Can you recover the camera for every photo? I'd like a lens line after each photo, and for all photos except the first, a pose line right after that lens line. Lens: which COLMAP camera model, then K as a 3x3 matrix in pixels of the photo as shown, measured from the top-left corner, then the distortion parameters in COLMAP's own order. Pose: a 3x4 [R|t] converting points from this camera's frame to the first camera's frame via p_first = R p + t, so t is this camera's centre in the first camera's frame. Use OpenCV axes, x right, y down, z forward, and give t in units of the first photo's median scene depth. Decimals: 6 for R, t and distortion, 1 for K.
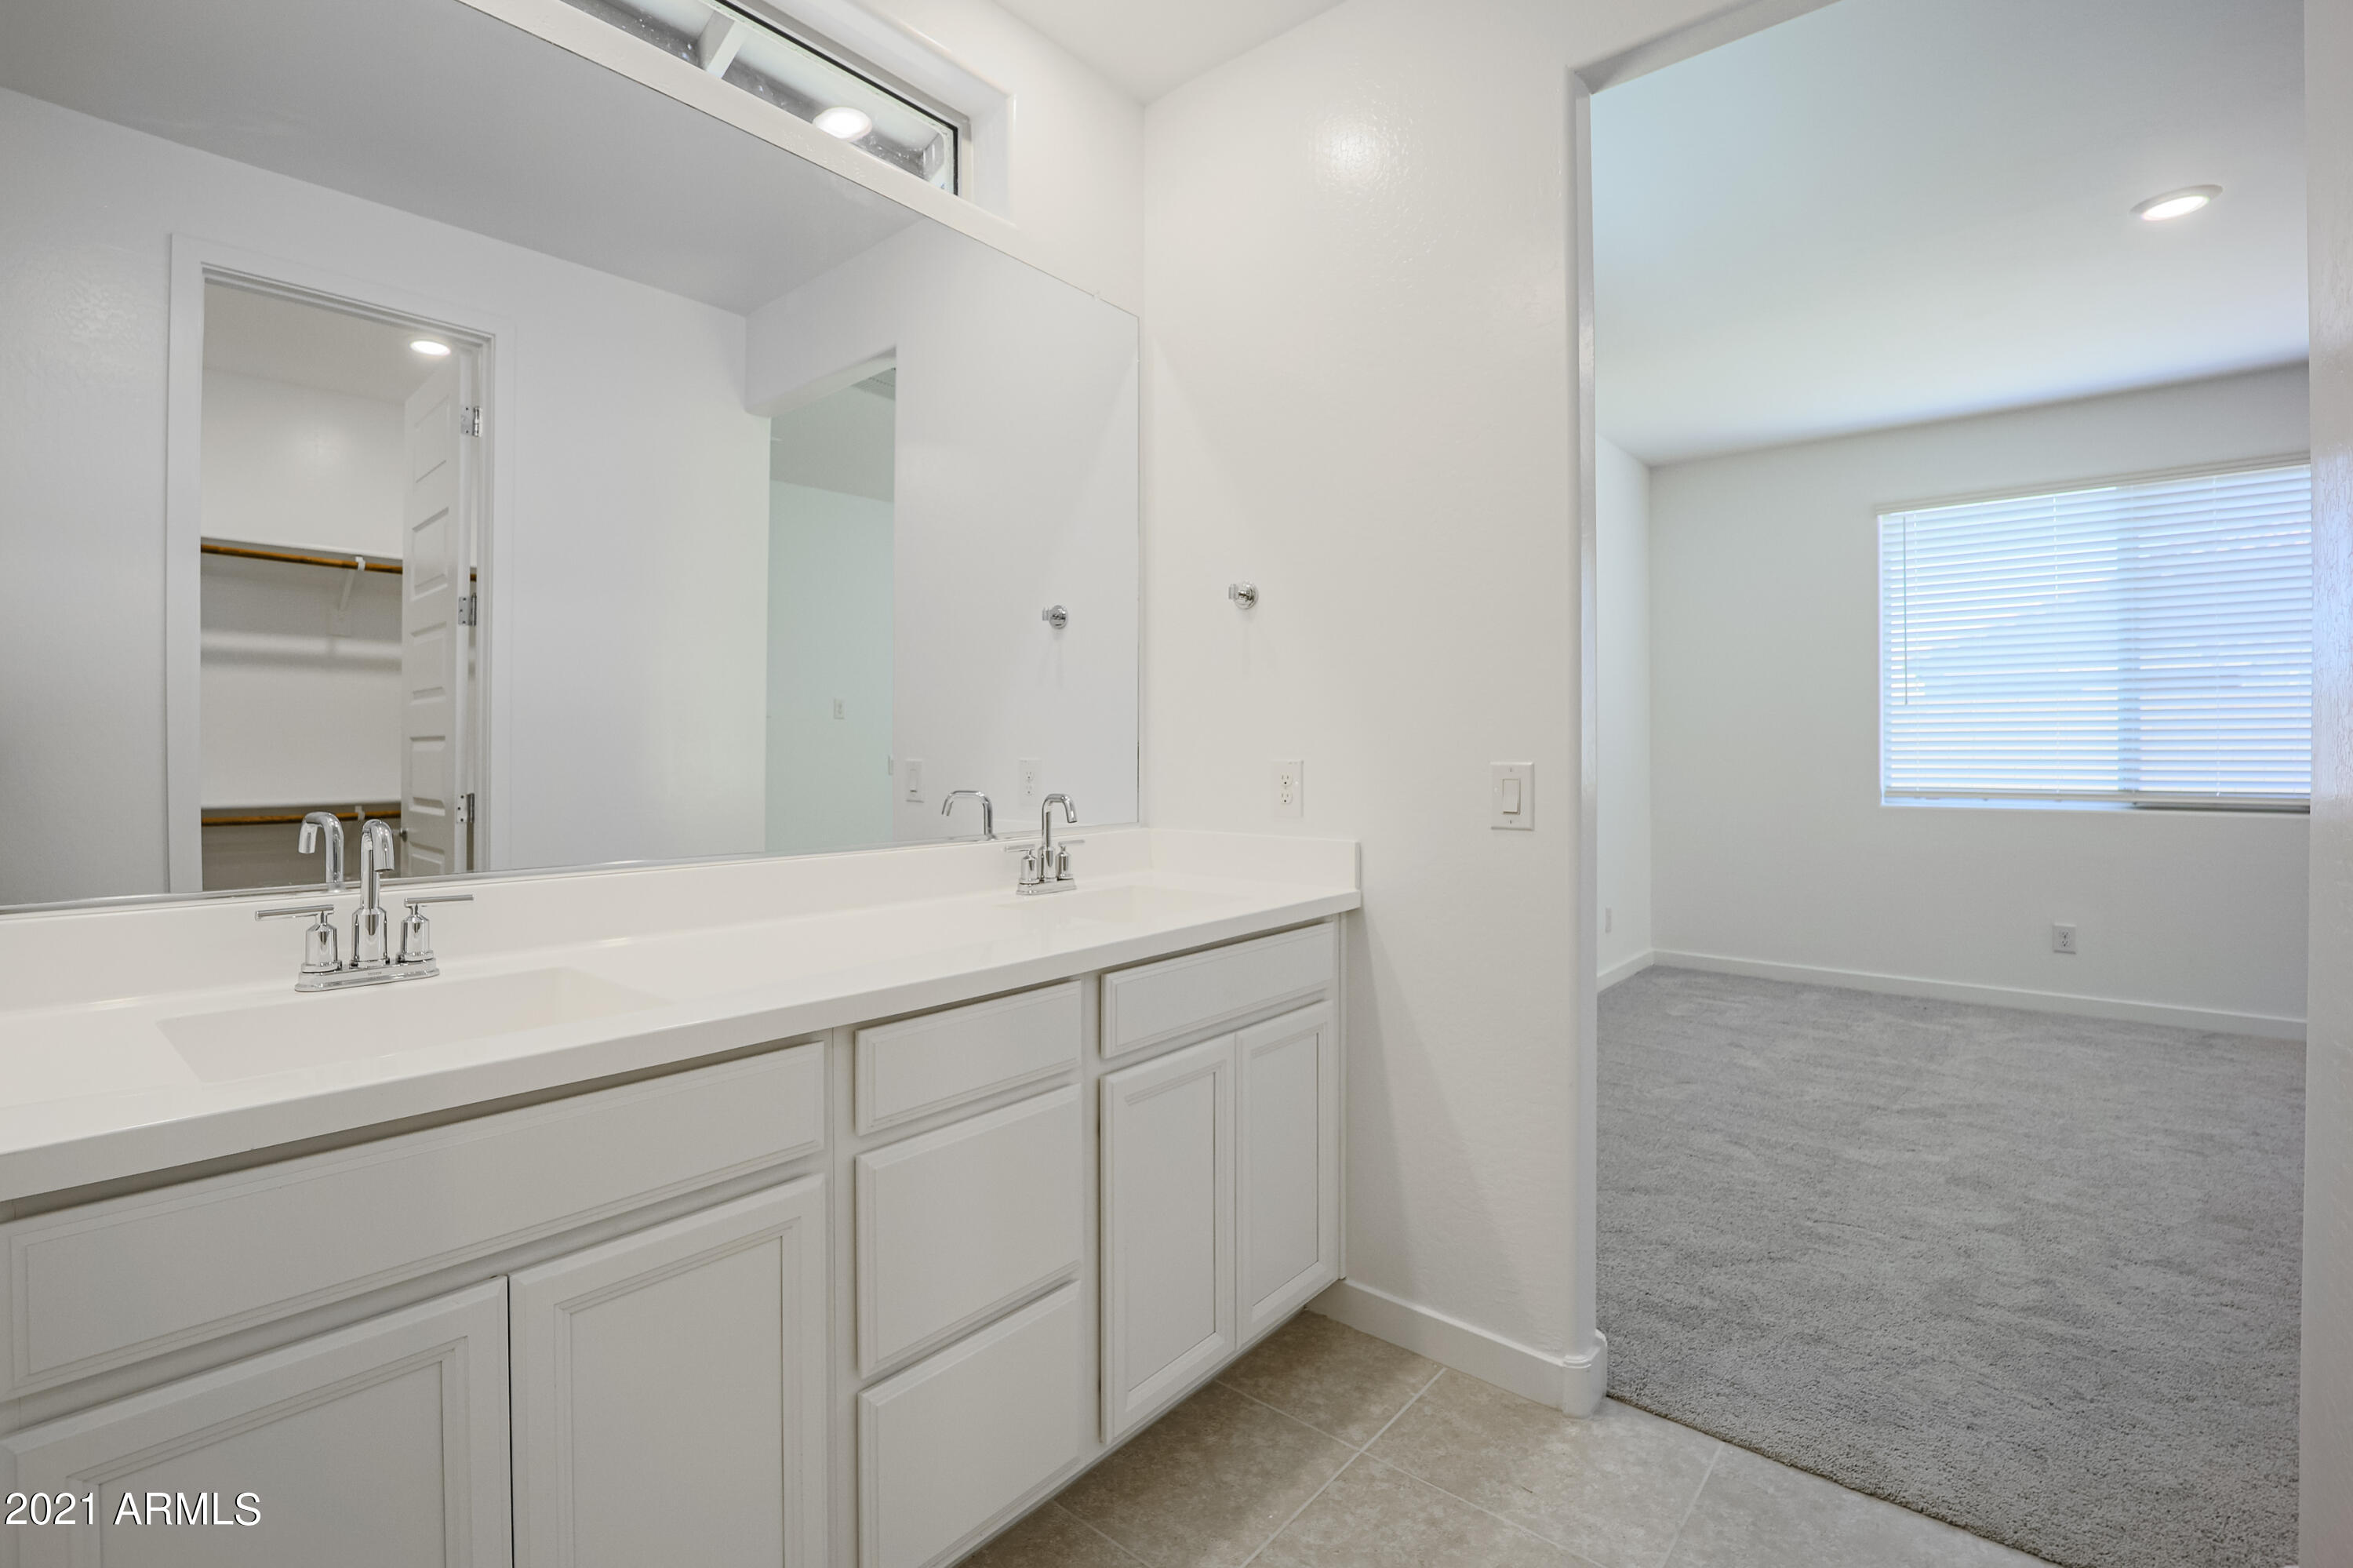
lens RADIAL K [[1006.5, 0, 1161.8], [0, 1006.5, 765.6], [0, 0, 1]] dist [-0.011564, -0.000366]
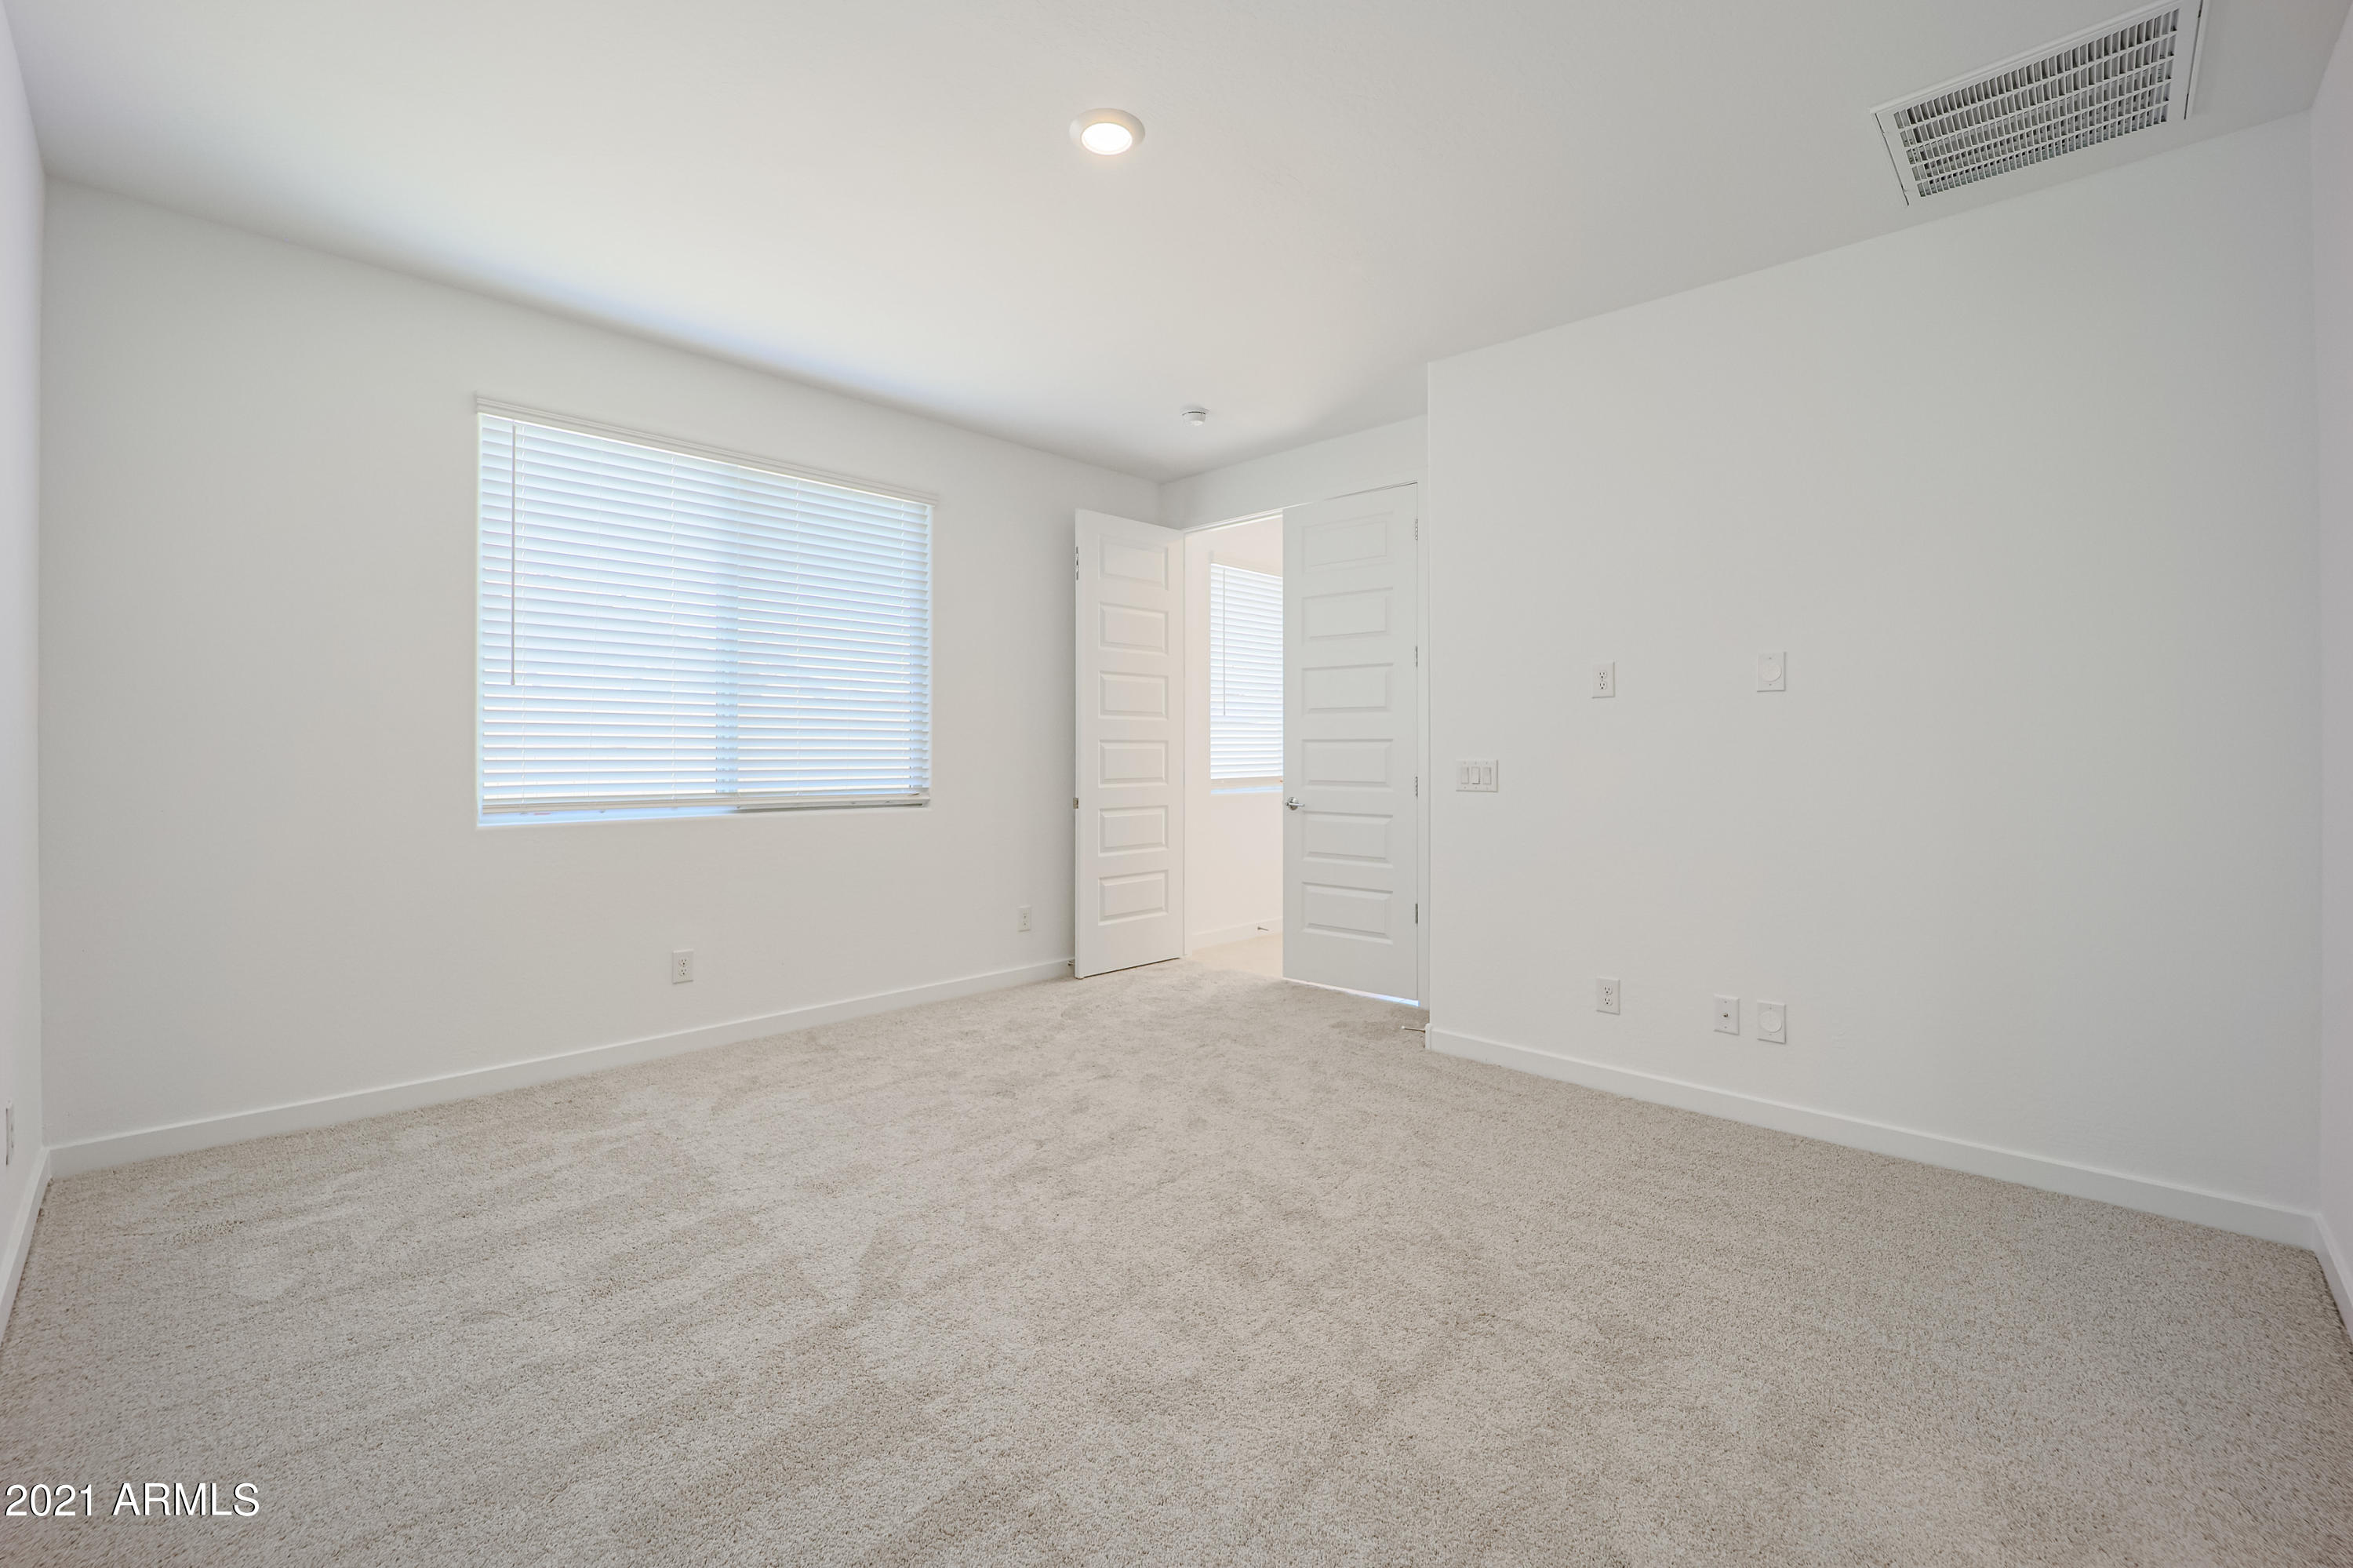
lens RADIAL K [[1006.5, 0, 1164.8], [0, 1006.5, 755.4], [0, 0, 1]] dist [-0.011564, -0.000366]
pose [[0.117706, 0.000503, 0.993048, 0.083659], [0.013131, 0.999912, -0.002063, -0.003018], [-0.992962, 0.013283, 0.117689, 0.470133]]
